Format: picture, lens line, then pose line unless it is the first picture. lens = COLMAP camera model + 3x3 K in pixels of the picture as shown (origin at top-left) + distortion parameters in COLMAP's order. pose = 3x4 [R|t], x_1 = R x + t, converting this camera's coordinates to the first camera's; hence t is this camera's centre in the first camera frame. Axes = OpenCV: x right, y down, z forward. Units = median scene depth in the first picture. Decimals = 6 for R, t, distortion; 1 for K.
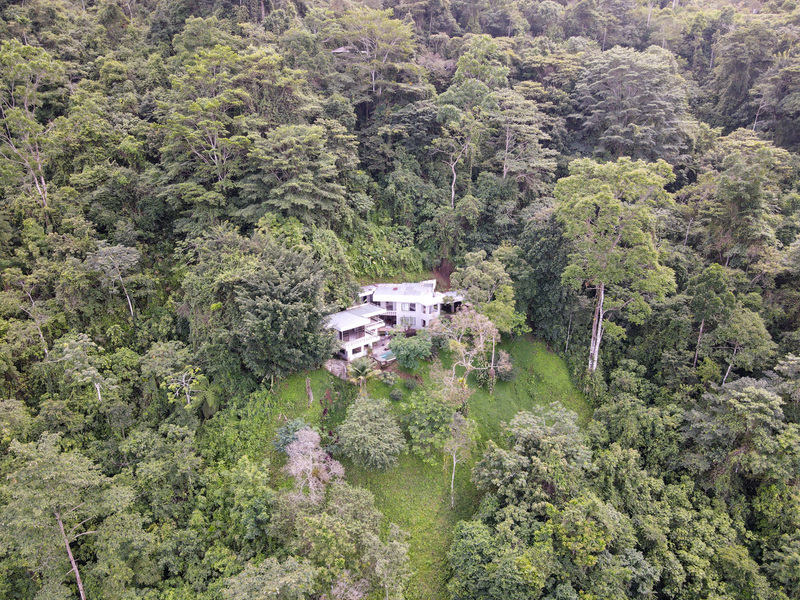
lens RADIAL K [[590.7, 0, 399.3], [0, 590.7, 291.0], [0, 0, 1]] dist [0.011669, 0.005236]
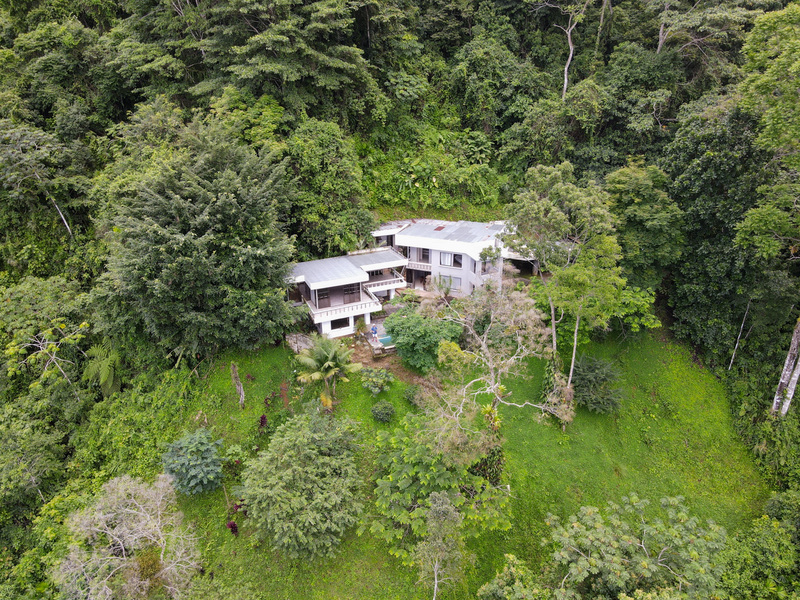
lens RADIAL K [[590.7, 0, 399.3], [0, 590.7, 291.0], [0, 0, 1]] dist [0.011669, 0.005236]
pose [[0.958726, 0.110824, -0.261844, 0.125958], [-0.085415, 0.990633, 0.106537, -0.001032], [0.271198, -0.079775, 0.959212, 0.399928]]
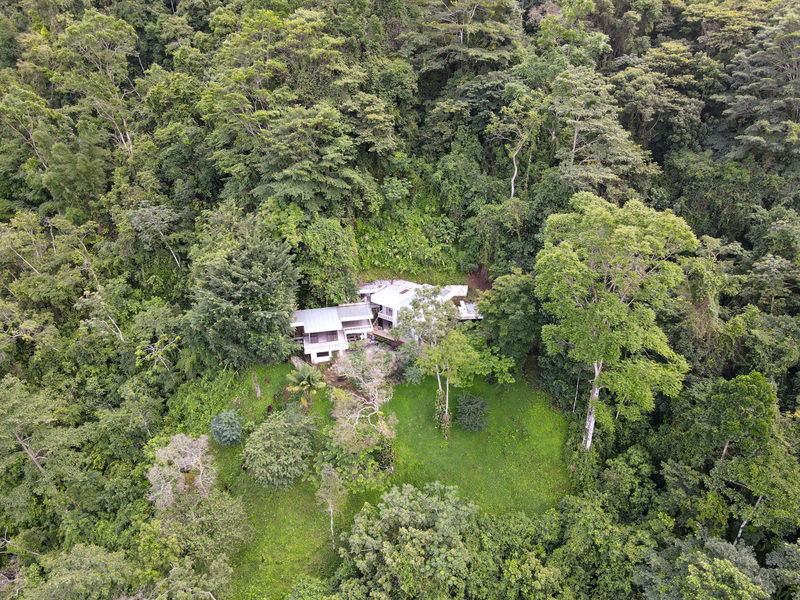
lens RADIAL K [[590.7, 0, 399.3], [0, 590.7, 291.0], [0, 0, 1]] dist [0.011669, 0.005236]
pose [[0.881351, 0.216745, -0.419811, 0.381416], [-0.147891, 0.970471, 0.190562, -0.182653], [0.448718, -0.105866, 0.887381, 0.187780]]
